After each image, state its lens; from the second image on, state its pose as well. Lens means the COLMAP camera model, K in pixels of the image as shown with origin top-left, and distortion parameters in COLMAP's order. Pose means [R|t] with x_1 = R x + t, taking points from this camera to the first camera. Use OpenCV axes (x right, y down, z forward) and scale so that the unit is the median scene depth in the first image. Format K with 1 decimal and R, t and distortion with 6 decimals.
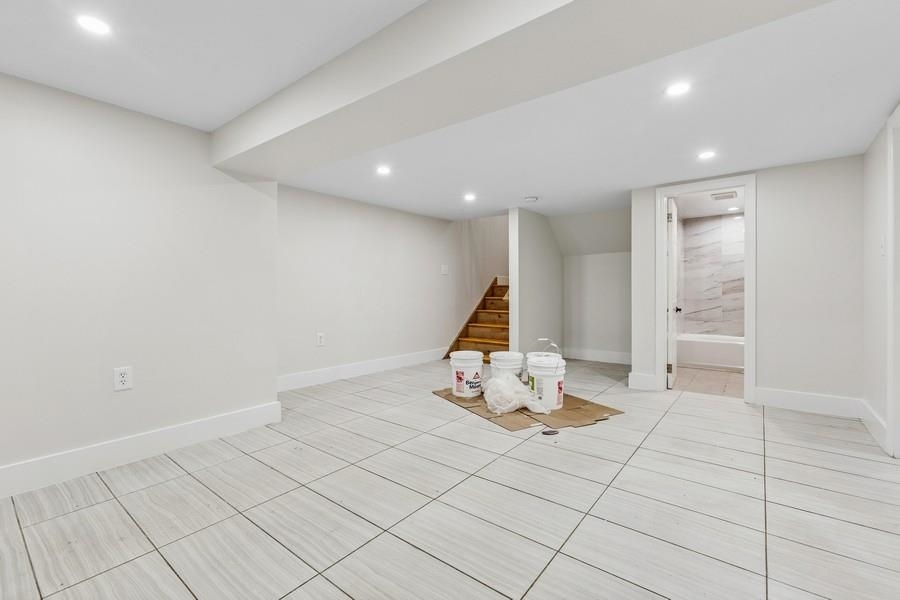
lens RADIAL K [[403.3, 0, 451.3], [0, 403.3, 294.9], [0, 0, 1]] dist [-0.010454, 0.005283]
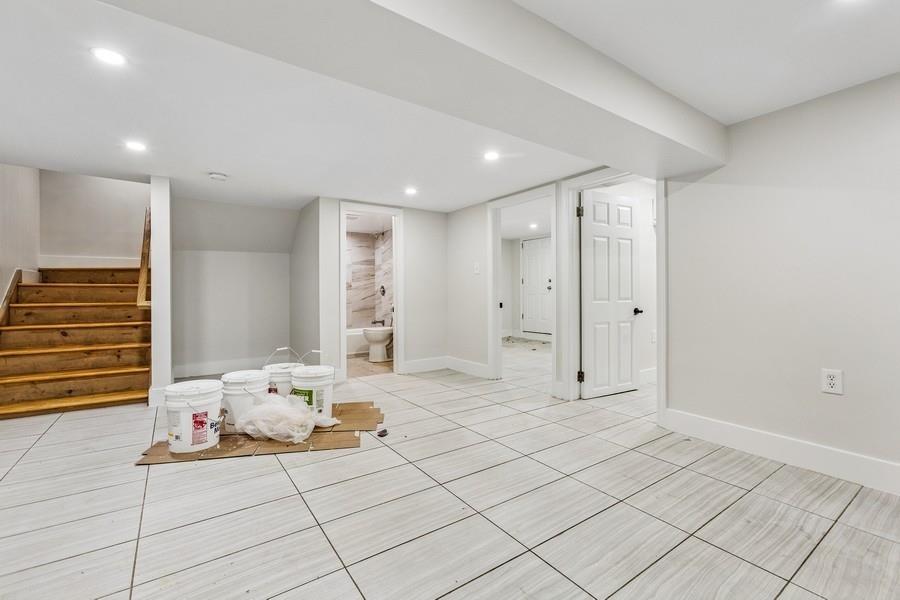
lens RADIAL K [[403.3, 0, 449.0], [0, 403.3, 296.4], [0, 0, 1]] dist [-0.010454, 0.005283]
pose [[0.282132, -0.006849, 0.959351, -0.565876], [0.011078, 0.999931, 0.003881, -0.001565], [-0.959312, 0.009533, 0.282189, 0.468774]]
